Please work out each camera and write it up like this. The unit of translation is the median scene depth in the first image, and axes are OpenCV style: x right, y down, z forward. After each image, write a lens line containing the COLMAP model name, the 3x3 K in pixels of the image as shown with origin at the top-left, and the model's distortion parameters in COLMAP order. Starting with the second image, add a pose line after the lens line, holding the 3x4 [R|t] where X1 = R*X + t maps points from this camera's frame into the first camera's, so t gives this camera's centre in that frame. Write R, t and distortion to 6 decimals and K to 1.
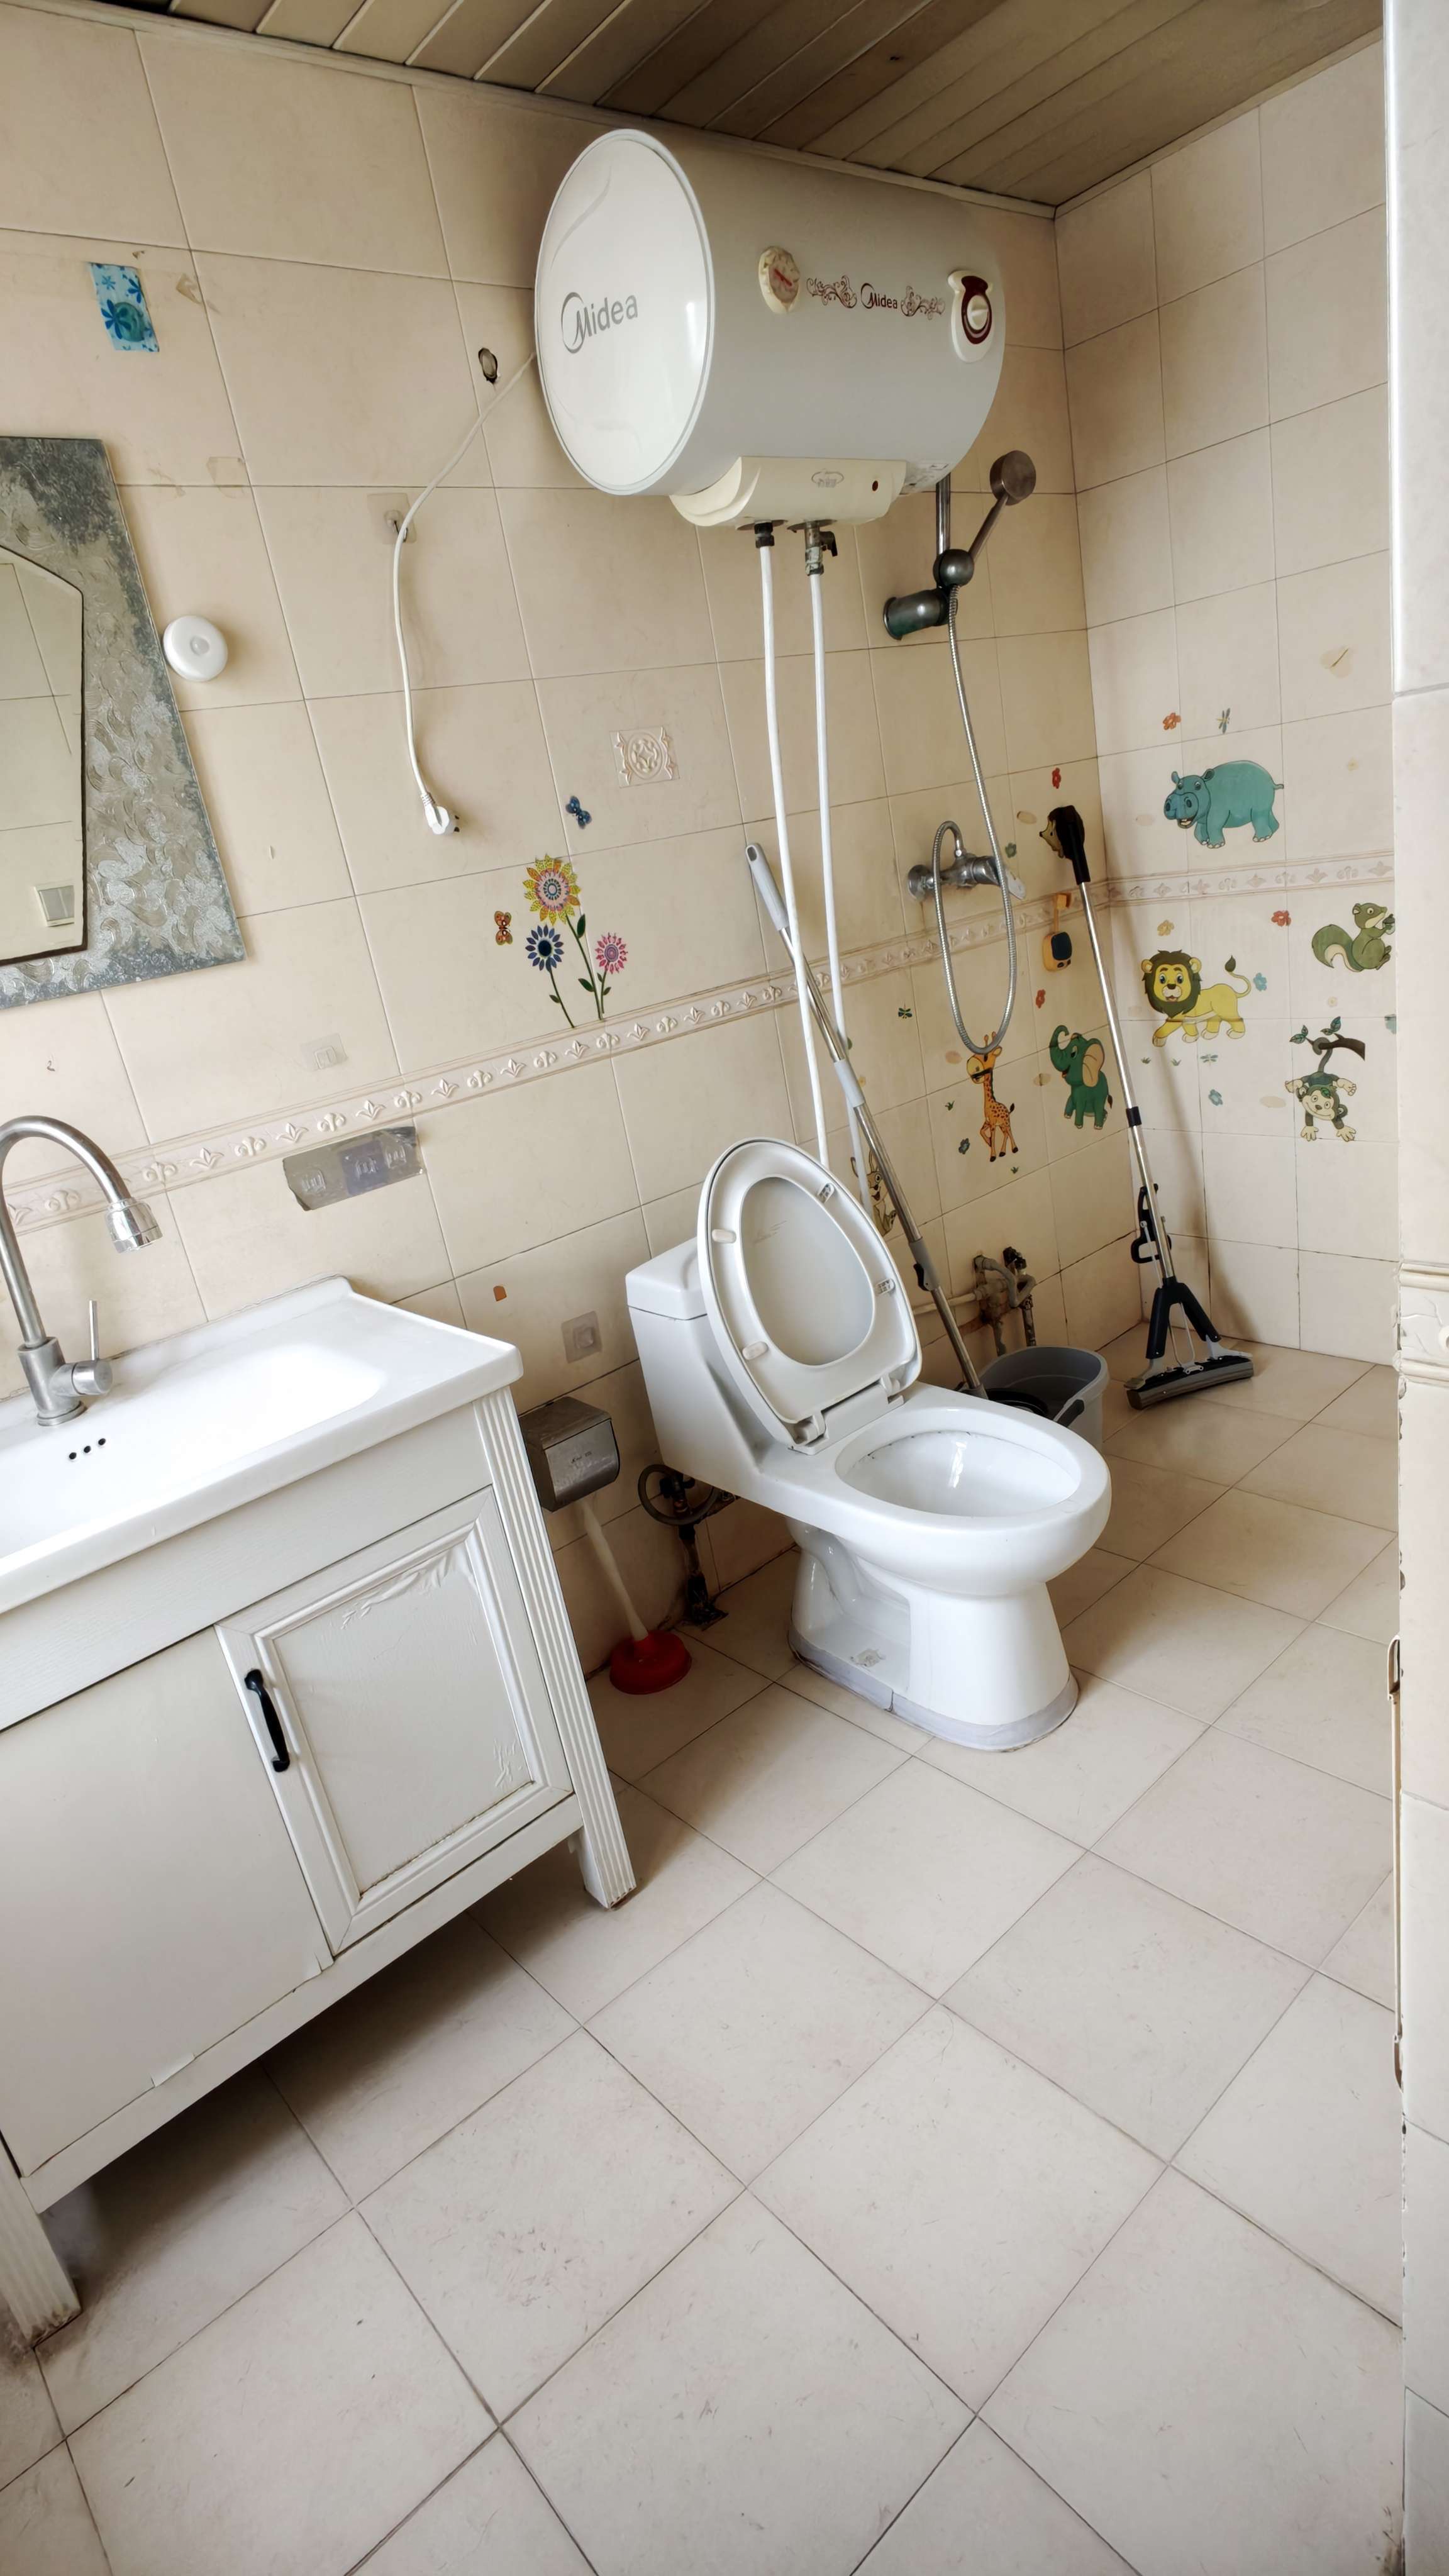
lens RADIAL K [[1325.3, 0, 708.8], [0, 1325.3, 1295.3], [0, 0, 1]] dist [-0.000294, -0.002927]
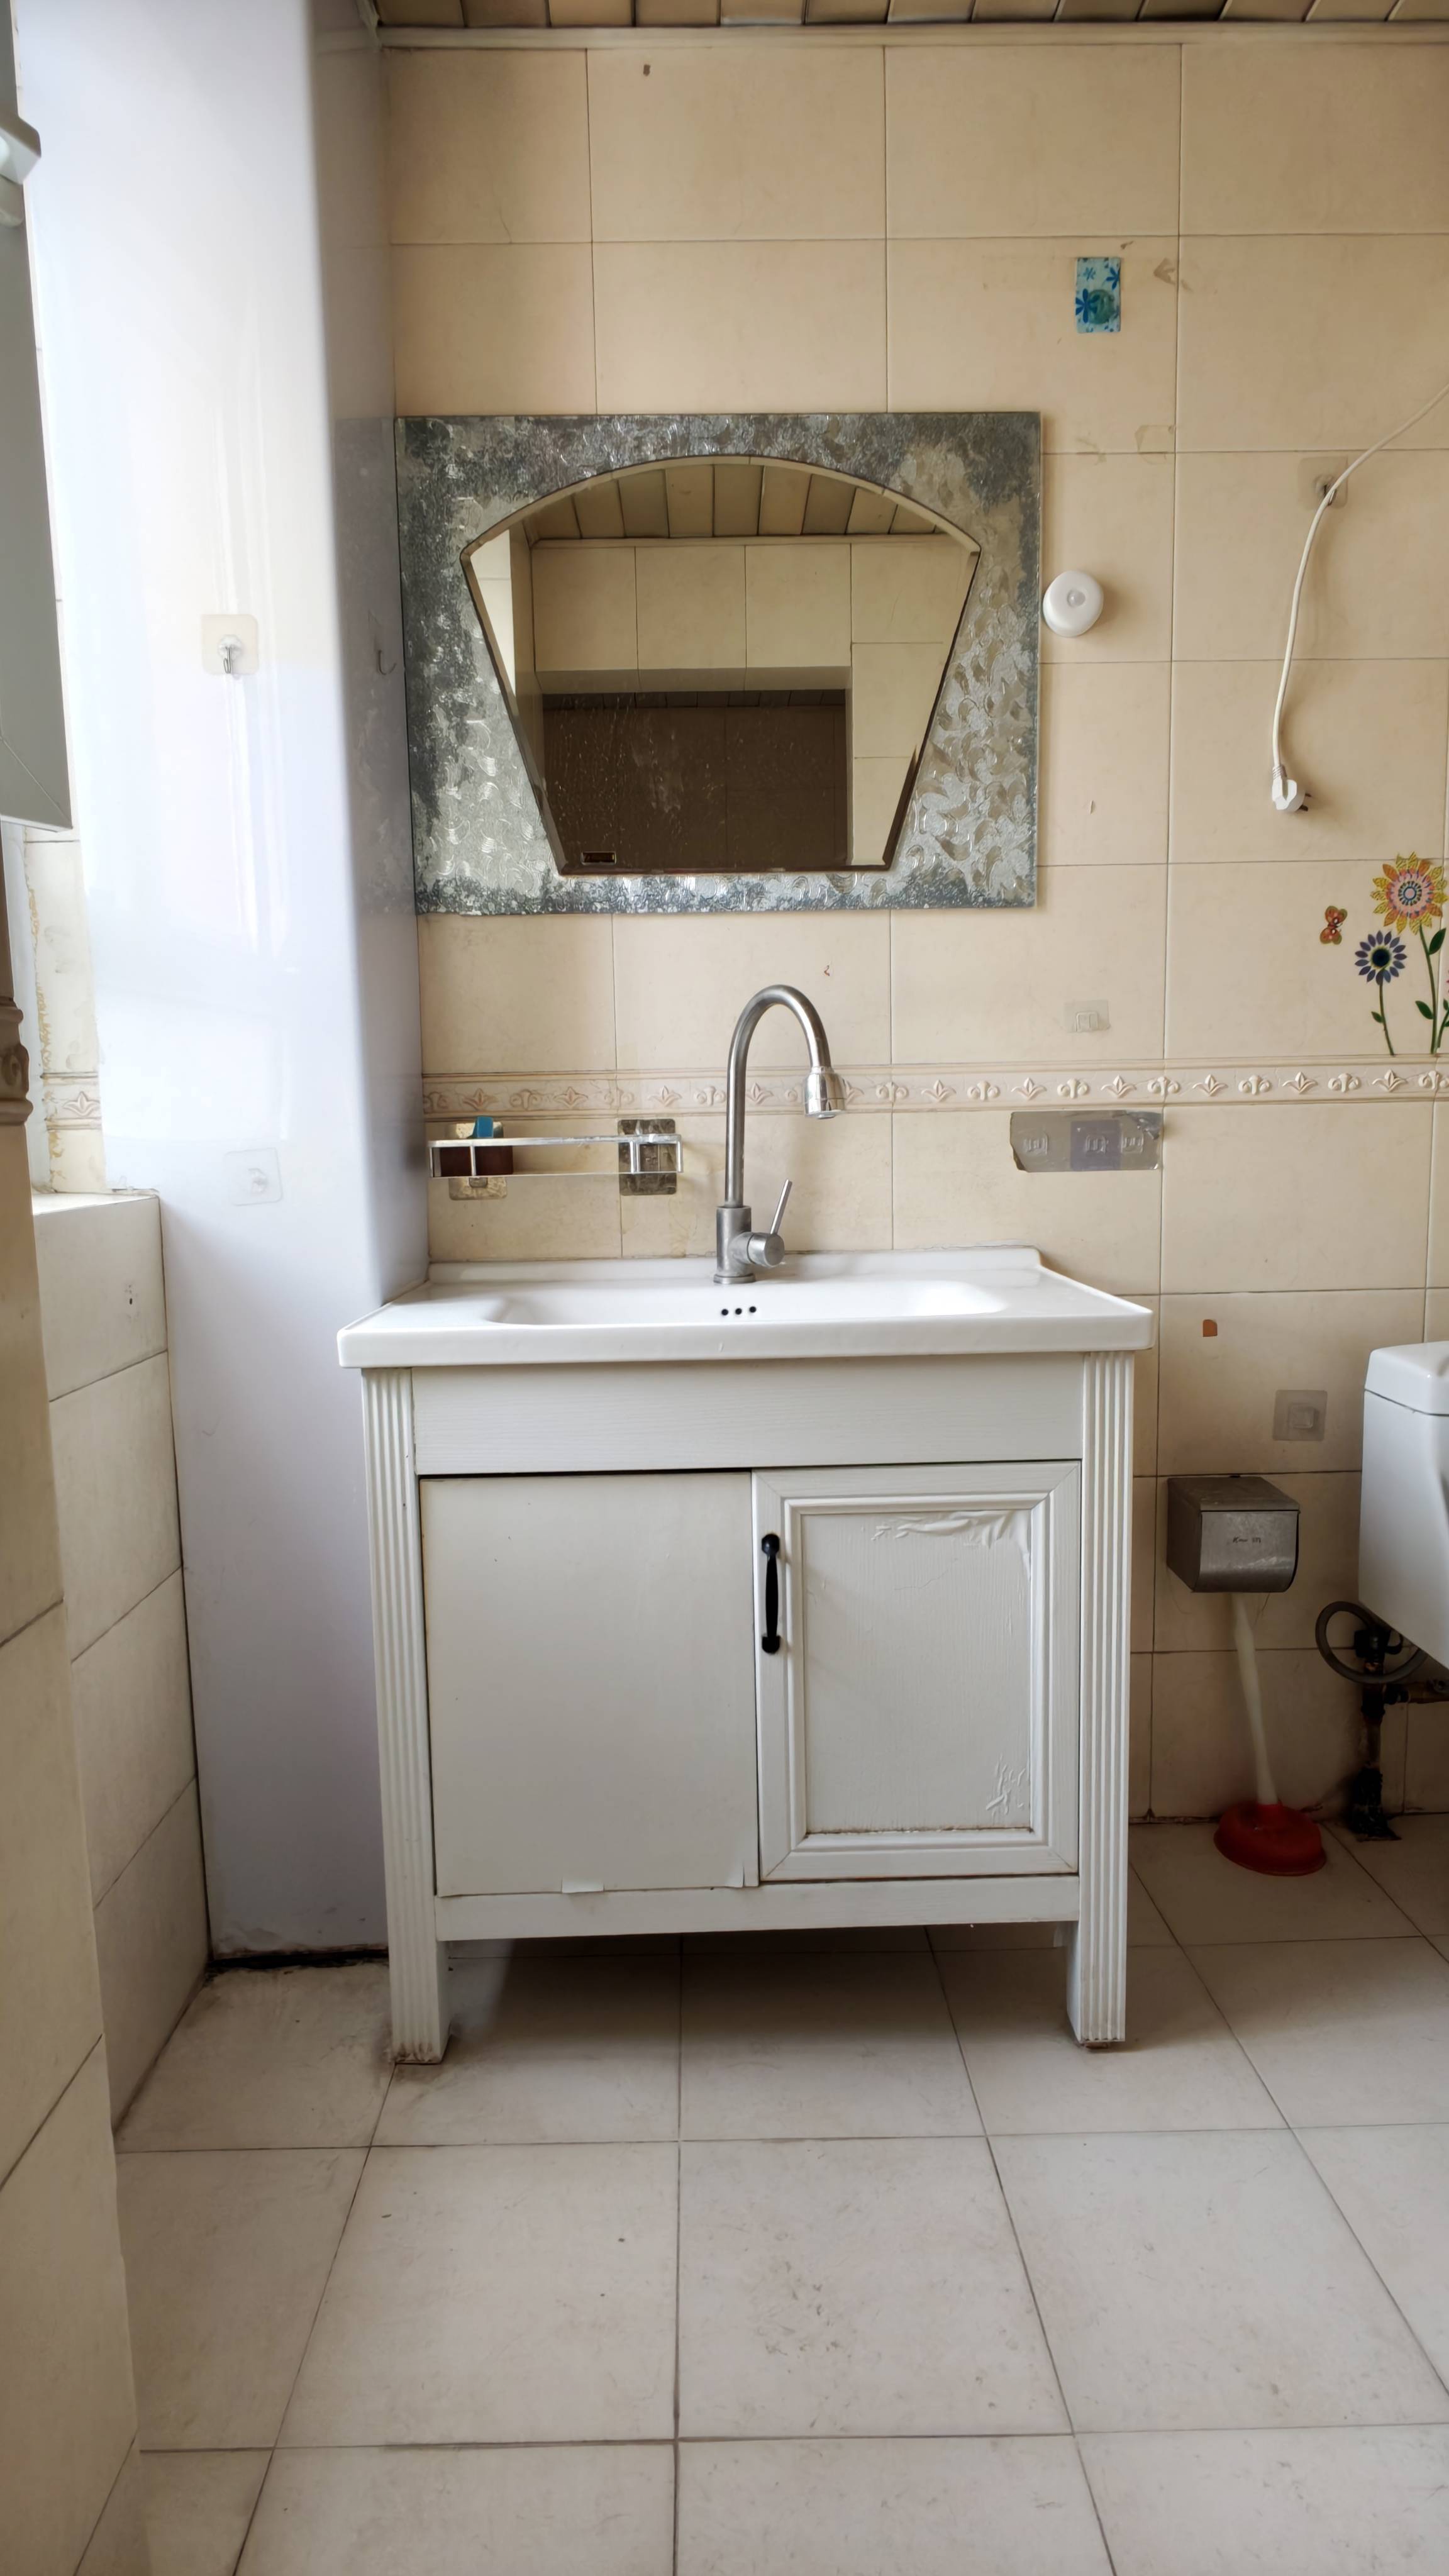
lens RADIAL K [[1325.3, 0, 708.8], [0, 1325.3, 1295.3], [0, 0, 1]] dist [-0.000294, -0.002927]
pose [[0.758079, 0.237829, -0.607251, 0.144473], [-0.322816, 0.945902, -0.032535, 0.138408], [0.566662, 0.220695, 0.793844, 0.135355]]
